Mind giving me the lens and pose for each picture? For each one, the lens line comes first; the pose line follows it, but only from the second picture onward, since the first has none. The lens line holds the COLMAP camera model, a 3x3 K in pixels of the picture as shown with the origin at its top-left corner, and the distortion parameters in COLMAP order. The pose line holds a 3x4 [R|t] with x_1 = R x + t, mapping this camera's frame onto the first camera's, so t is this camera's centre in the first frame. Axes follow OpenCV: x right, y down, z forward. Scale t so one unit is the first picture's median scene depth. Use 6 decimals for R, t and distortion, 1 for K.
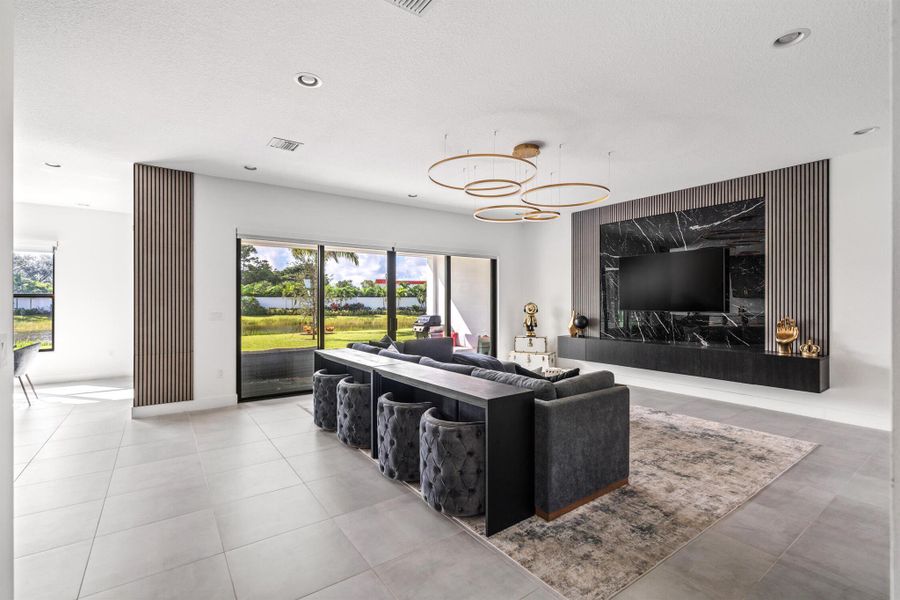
lens RADIAL K [[409.0, 0, 451.6], [0, 409.0, 299.9], [0, 0, 1]] dist [-0.002368, -0.000117]
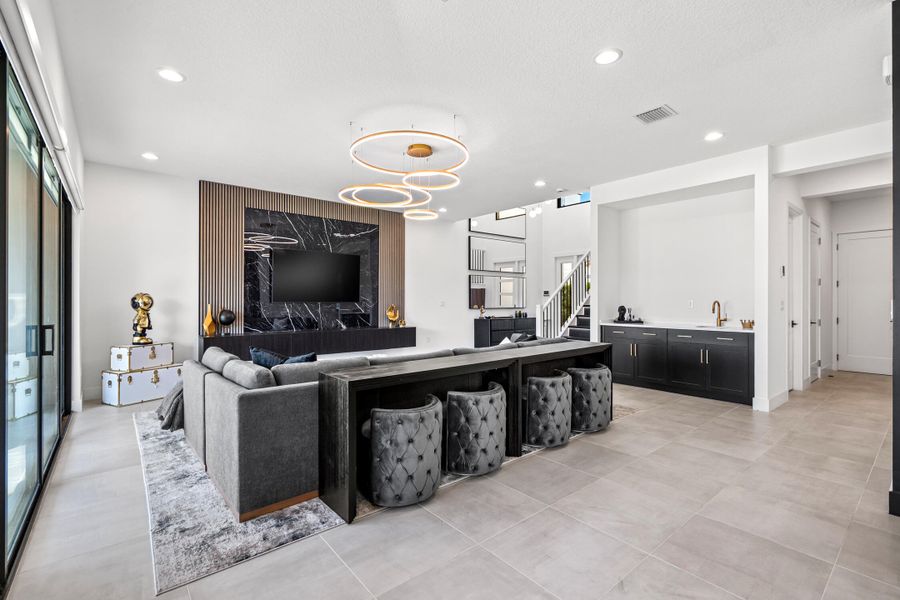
lens RADIAL K [[409.0, 0, 449.1], [0, 409.0, 300.2], [0, 0, 1]] dist [-0.002368, -0.000117]
pose [[-0.065491, 0.003009, 0.997849, -0.089865], [-0.002396, 0.999992, -0.003173, 0.003404], [-0.997850, -0.002599, -0.065484, 0.099634]]
